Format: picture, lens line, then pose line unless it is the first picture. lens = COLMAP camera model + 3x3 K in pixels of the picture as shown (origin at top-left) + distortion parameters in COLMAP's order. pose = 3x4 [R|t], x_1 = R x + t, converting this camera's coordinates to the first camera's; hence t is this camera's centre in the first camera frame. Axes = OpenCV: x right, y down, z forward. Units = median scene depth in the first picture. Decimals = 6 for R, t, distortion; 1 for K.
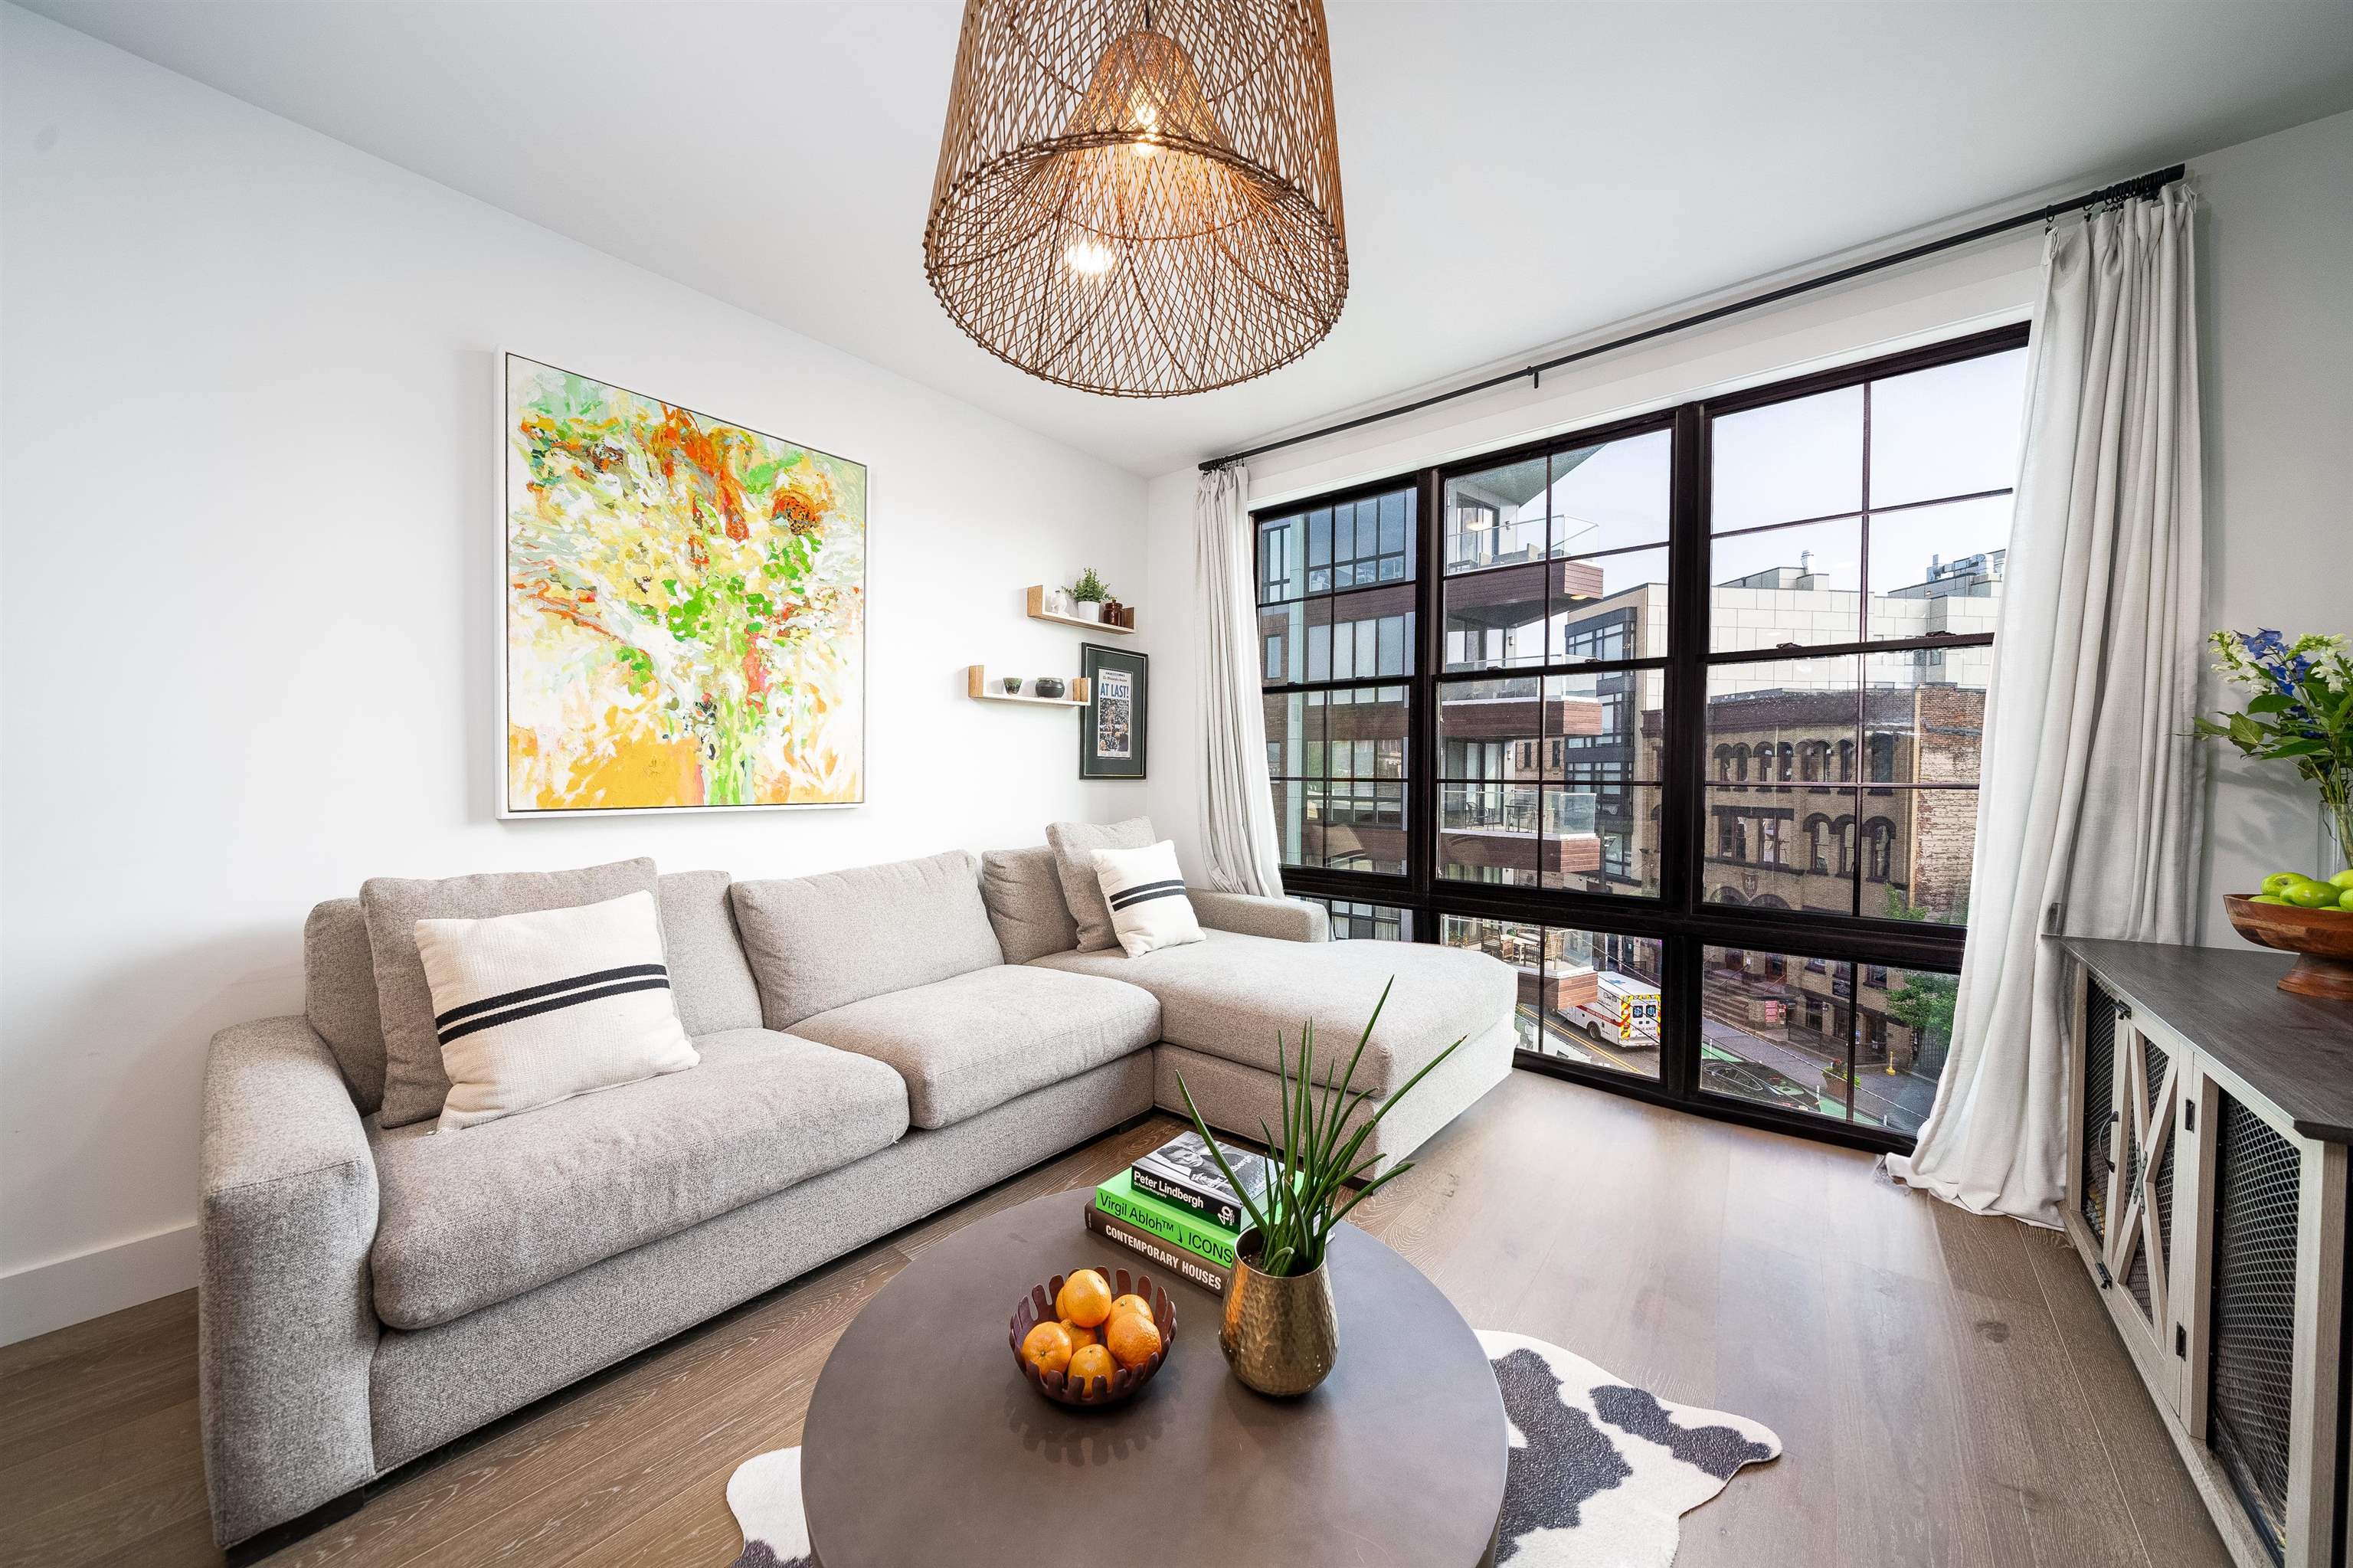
lens RADIAL K [[791.5, 0, 1169.1], [0, 791.5, 786.4], [0, 0, 1]] dist [-0.002030, -0.000046]
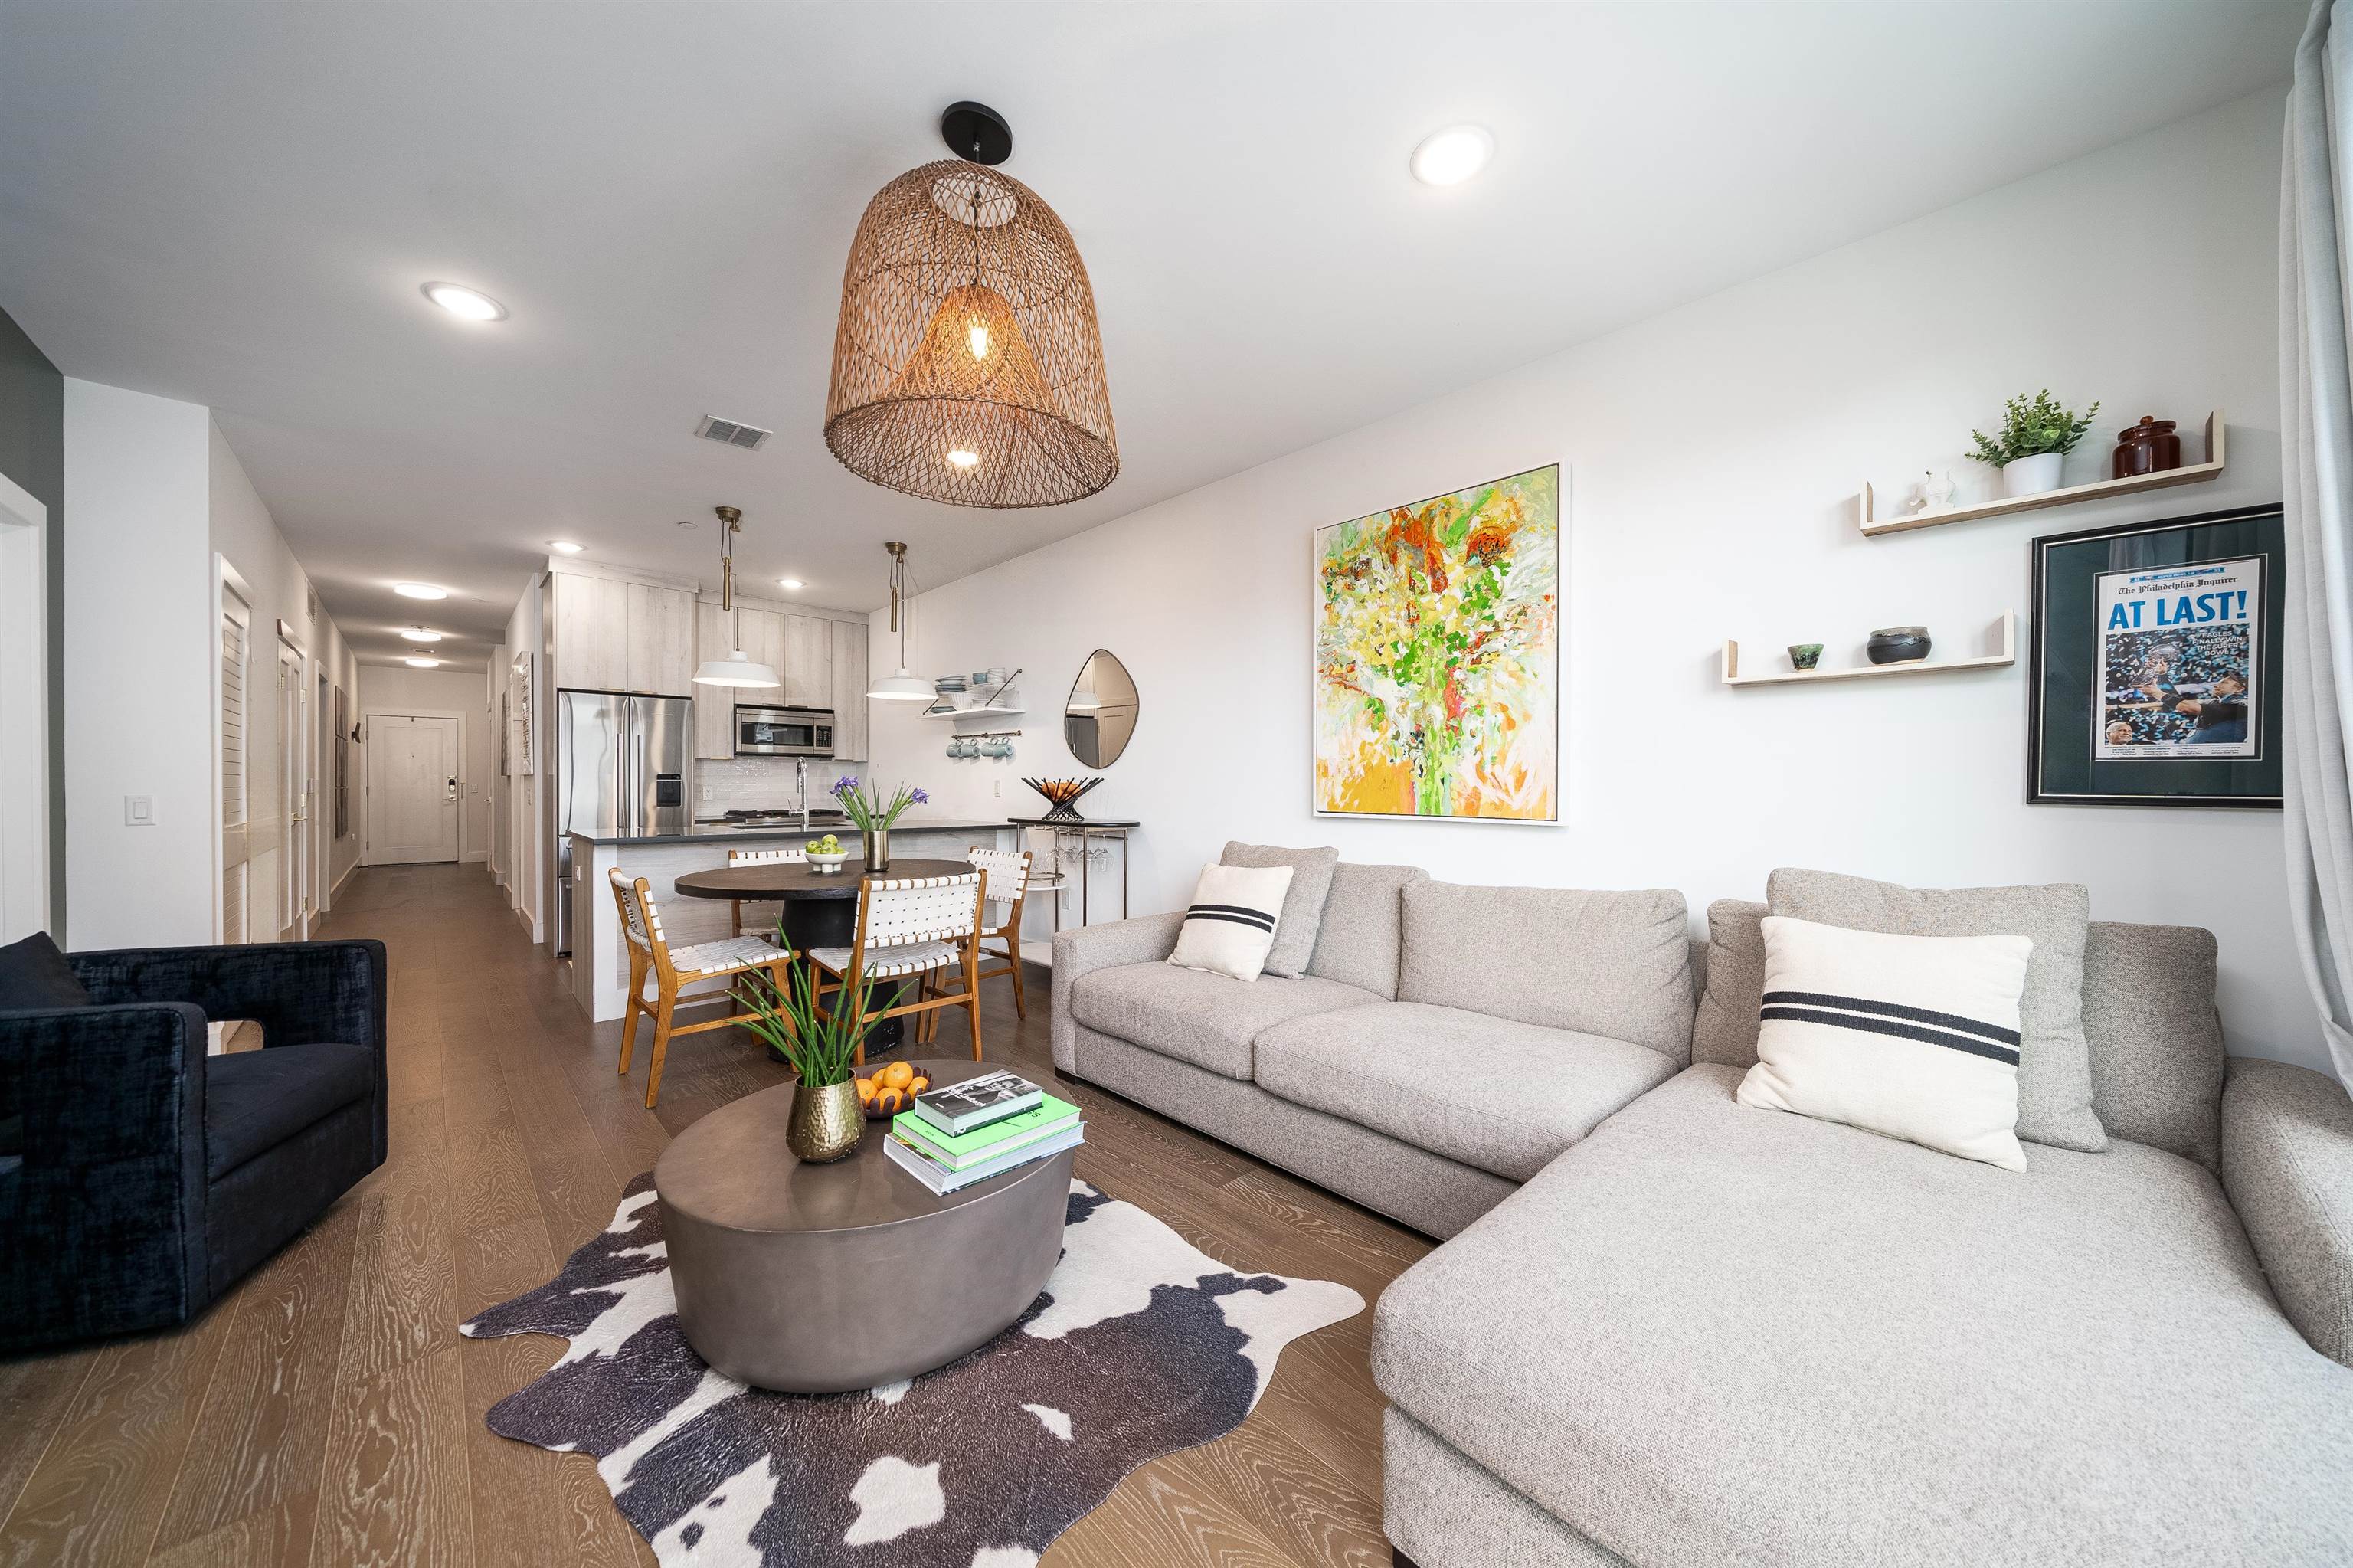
lens RADIAL K [[788.4, 0, 1187.3], [0, 788.4, 788.3], [0, 0, 1]] dist [-0.009289, 0.000009]
pose [[-0.094037, 0.001412, -0.995568, 0.637974], [-0.021565, 0.999761, 0.003455, -0.012781], [0.995335, 0.021794, -0.093984, 0.710920]]
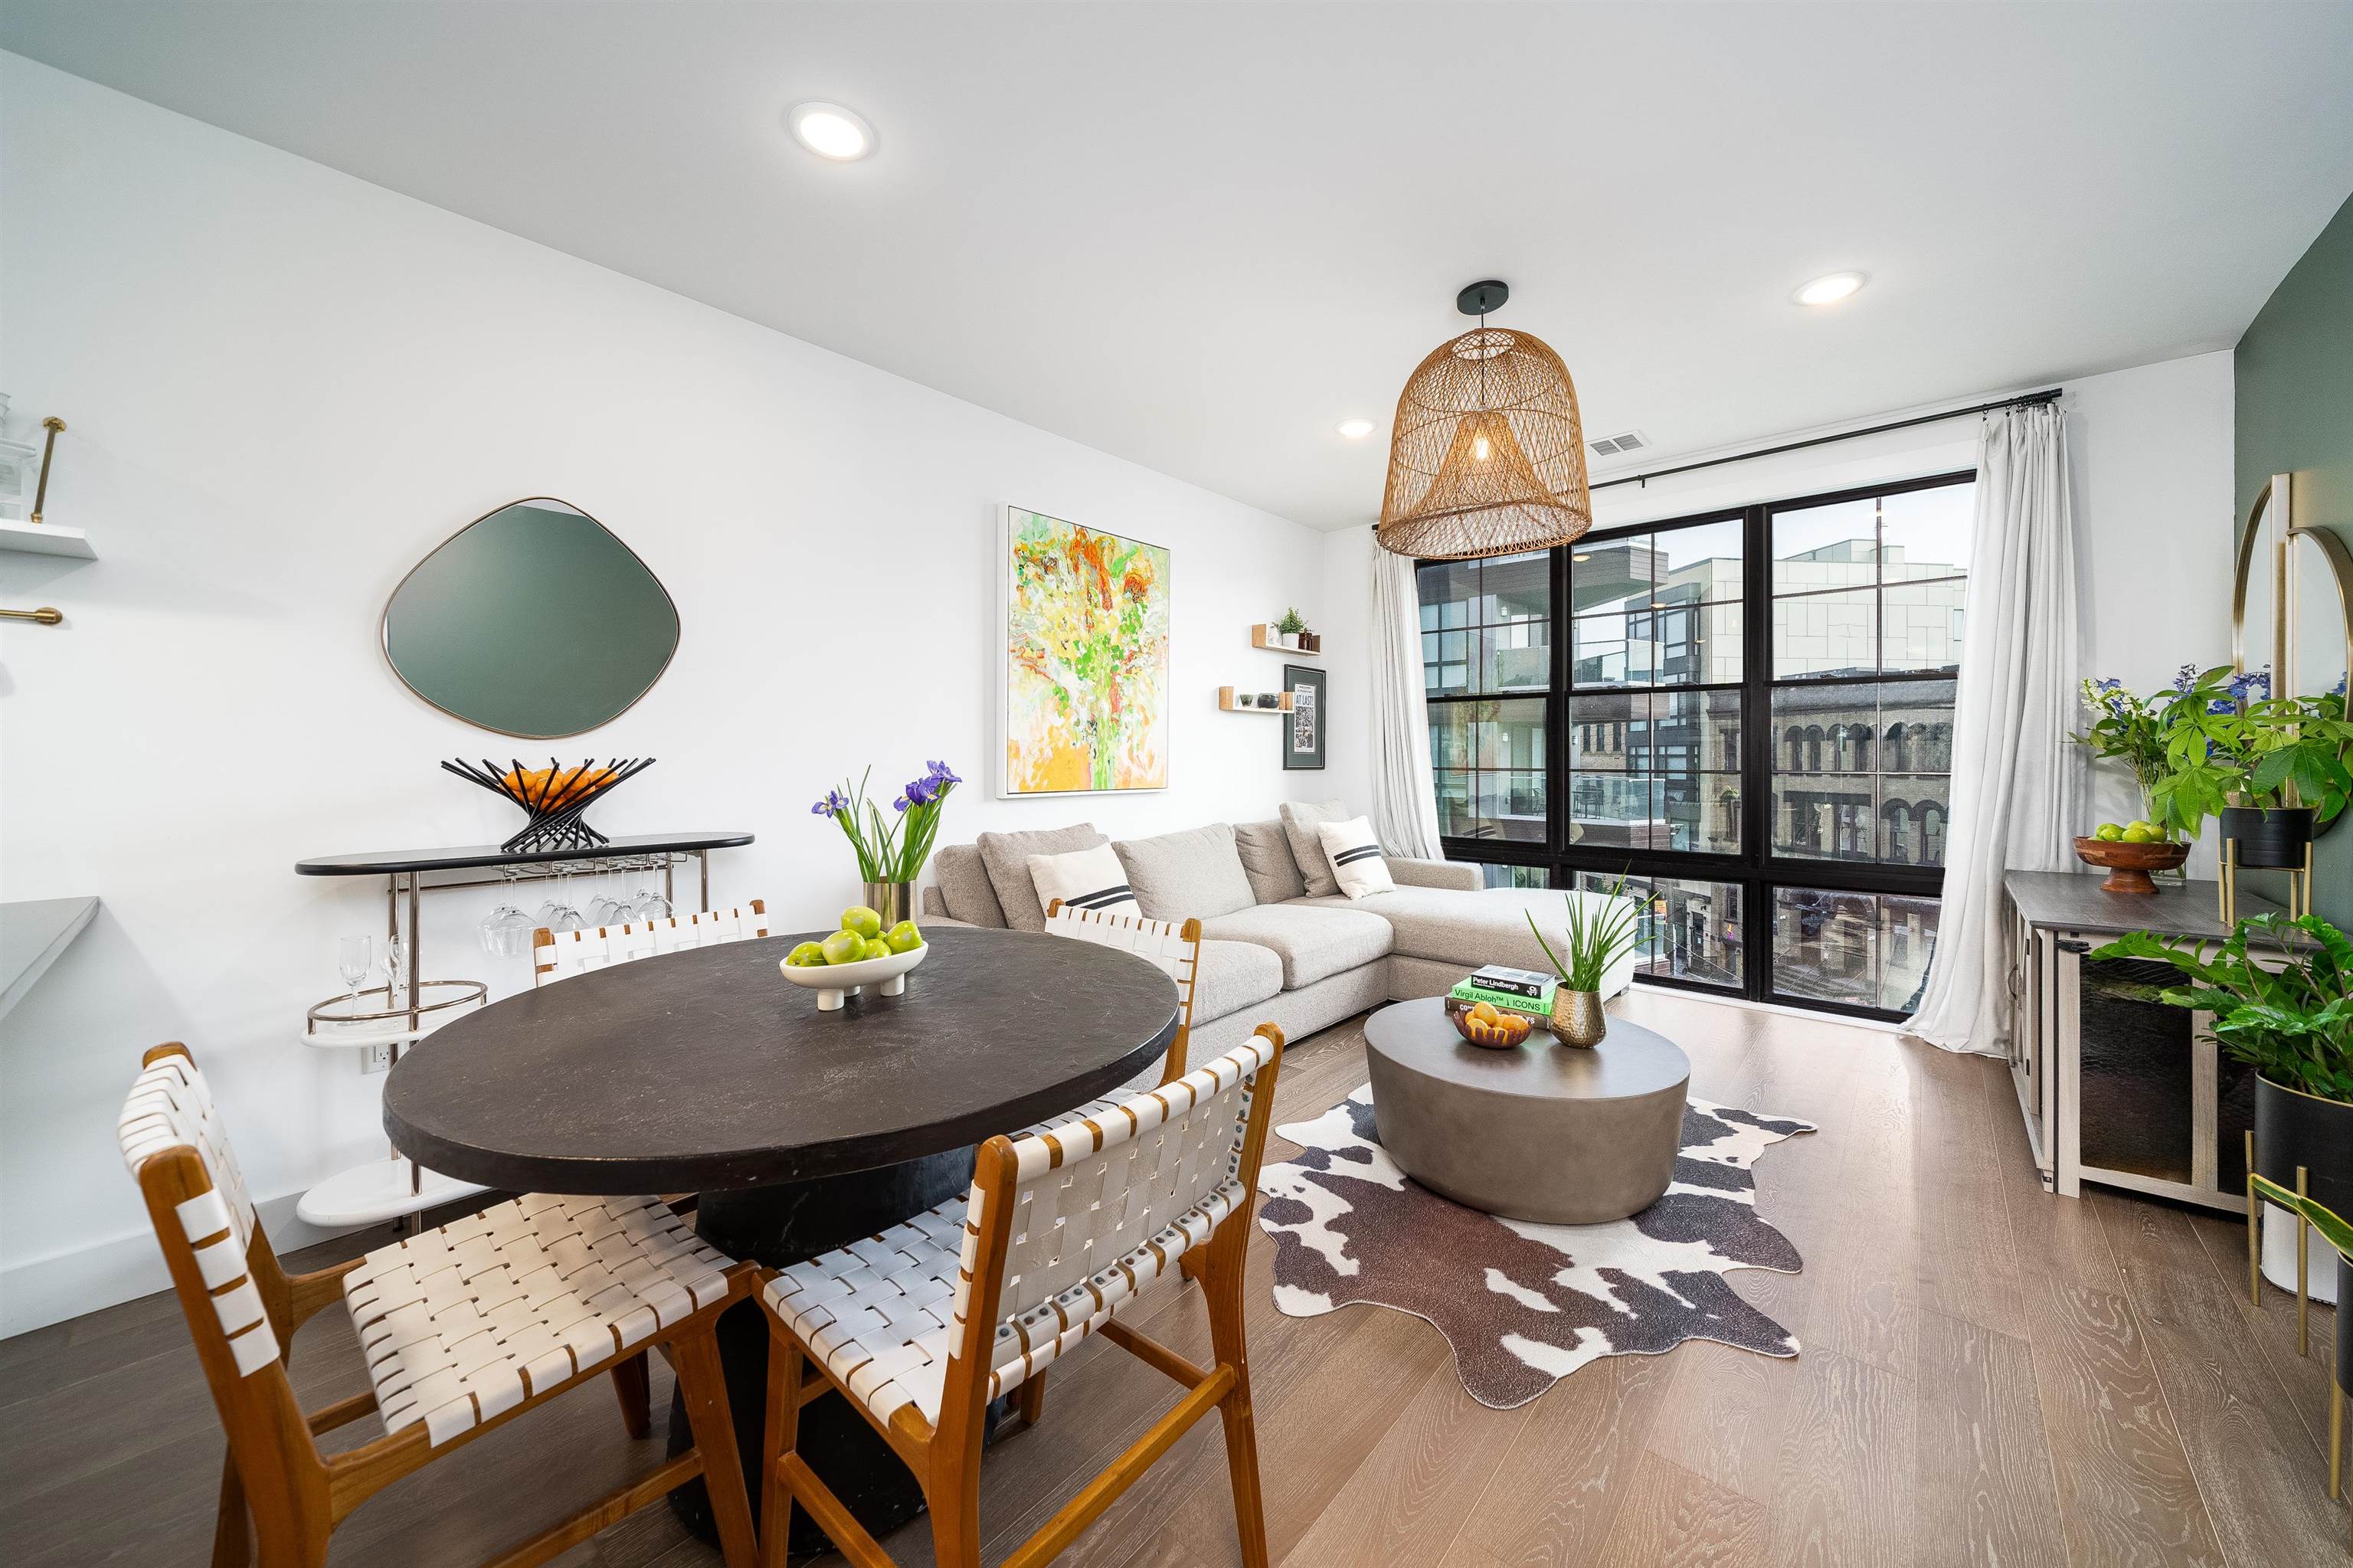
lens RADIAL K [[857.8, 0, 1178.4], [0, 857.8, 755.3], [0, 0, 1]] dist [-0.002686, -0.000271]
pose [[0.999890, -0.004646, -0.014074, -0.376225], [0.004349, 0.999768, -0.021075, -0.005863], [0.014169, 0.021012, 0.999679, -0.568645]]
